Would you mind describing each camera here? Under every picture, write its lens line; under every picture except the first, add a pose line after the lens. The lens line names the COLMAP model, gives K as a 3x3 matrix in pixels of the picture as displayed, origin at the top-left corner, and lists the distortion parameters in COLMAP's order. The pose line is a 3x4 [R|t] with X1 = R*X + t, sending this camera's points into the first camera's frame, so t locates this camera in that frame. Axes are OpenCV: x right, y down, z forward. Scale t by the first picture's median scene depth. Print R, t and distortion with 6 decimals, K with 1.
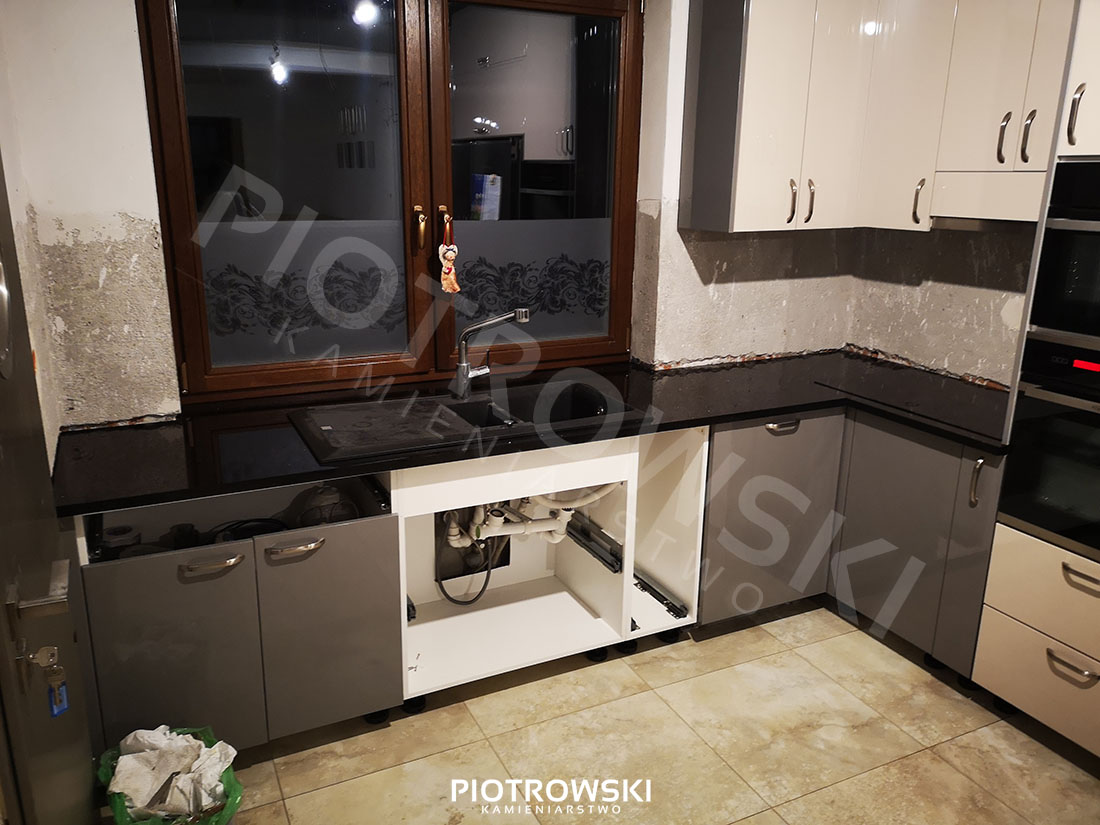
lens RADIAL K [[840.6, 0, 550.0], [0, 840.6, 412.5], [0, 0, 1]] dist [0.049958, -0.055560]
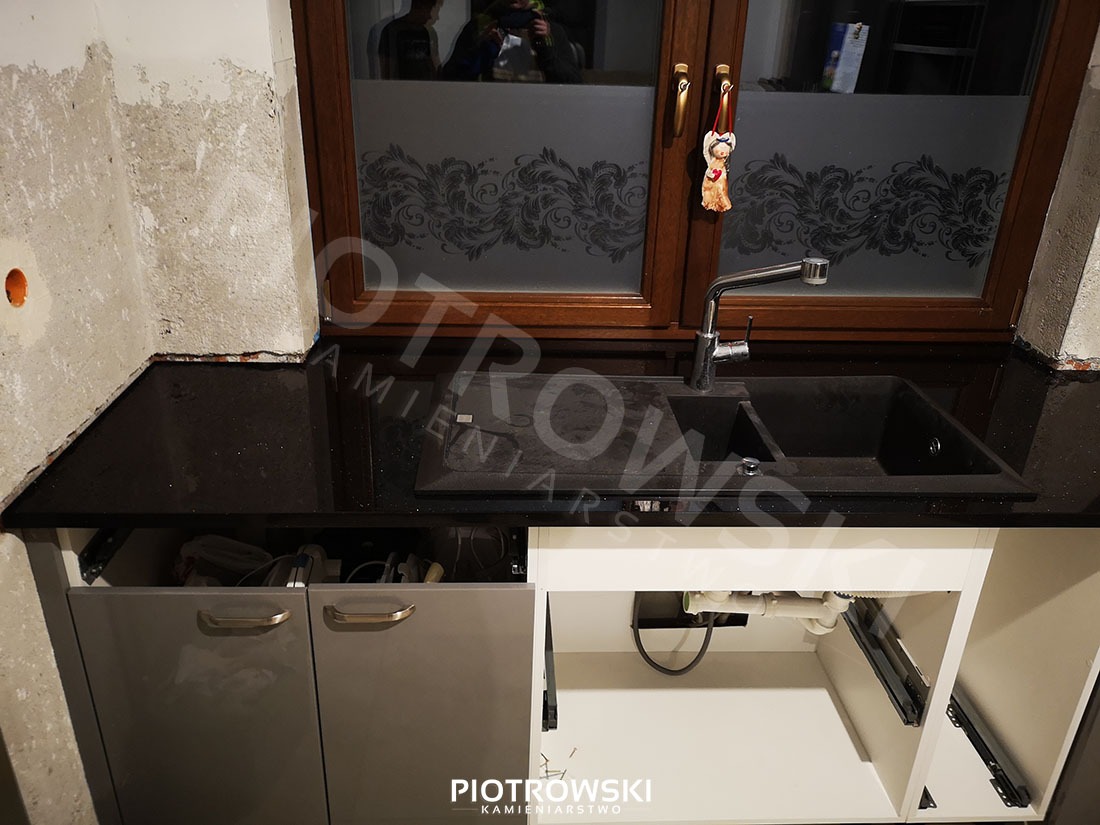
lens RADIAL K [[853.7, 0, 550.0], [0, 853.7, 412.5], [0, 0, 1]] dist [0.053200, -0.045057]
pose [[0.917825, 0.177317, -0.355184, 0.023215], [-0.125279, 0.978357, 0.164690, -0.086345], [0.376699, -0.106659, 0.920175, 0.354428]]
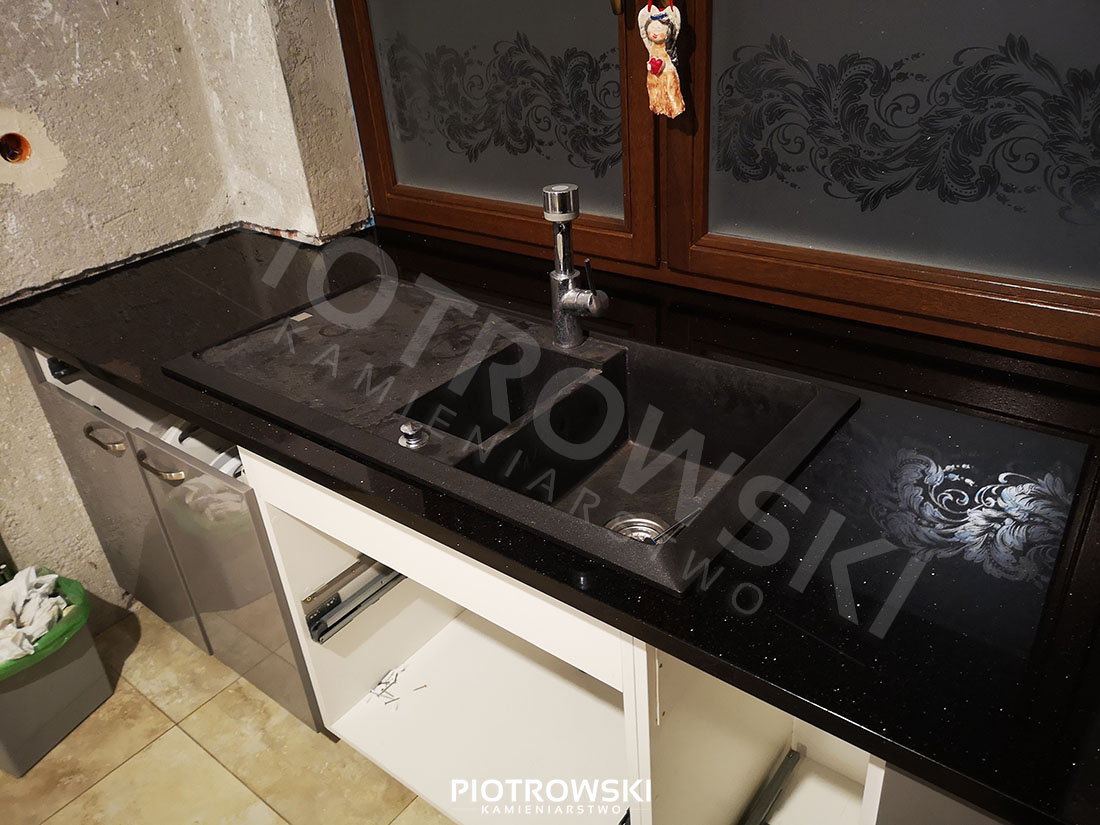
lens RADIAL K [[840.6, 0, 550.0], [0, 840.6, 412.5], [0, 0, 1]] dist [0.049958, -0.055560]
pose [[0.431958, 0.407688, -0.804490, 0.307621], [-0.175833, 0.912952, 0.368242, -0.156201], [0.884588, -0.017609, 0.466041, 0.730107]]
